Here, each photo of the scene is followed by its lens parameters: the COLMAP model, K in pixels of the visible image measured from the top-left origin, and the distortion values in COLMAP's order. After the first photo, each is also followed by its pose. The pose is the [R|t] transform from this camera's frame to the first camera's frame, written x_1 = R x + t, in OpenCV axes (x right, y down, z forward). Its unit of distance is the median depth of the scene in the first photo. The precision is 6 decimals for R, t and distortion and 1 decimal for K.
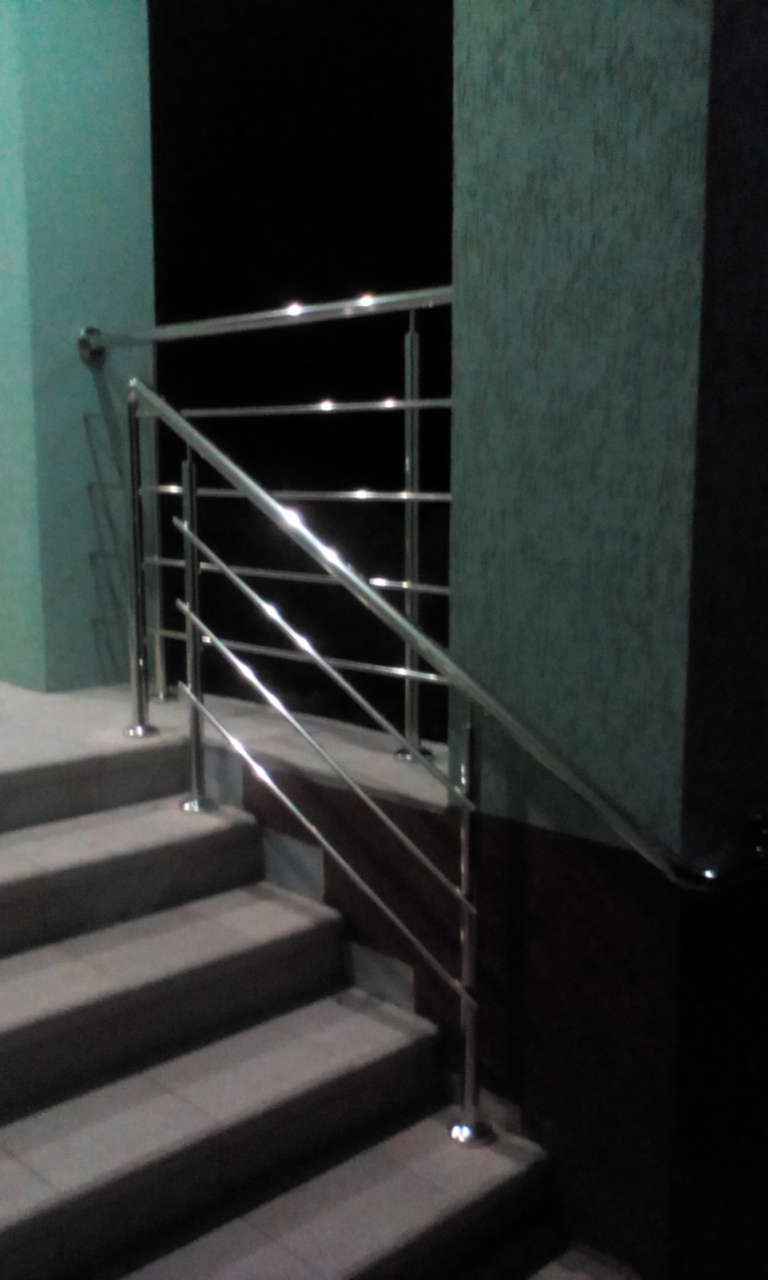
lens RADIAL K [[1277.3, 0, 337.5], [0, 1277.3, 642.9], [0, 0, 1]] dist [0.087047, -0.158530]
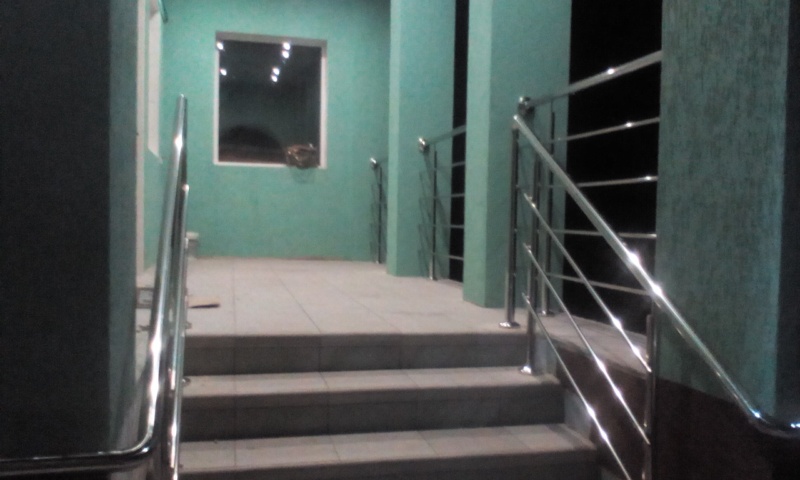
lens RADIAL K [[798.3, 0, 398.0], [0, 798.3, 240.2], [0, 0, 1]] dist [0.087047, -0.158530]
pose [[0.862306, 0.025424, -0.505748, 0.319746], [-0.083973, 0.992090, -0.093303, 0.089846], [0.499376, 0.122925, 0.857621, 0.038128]]
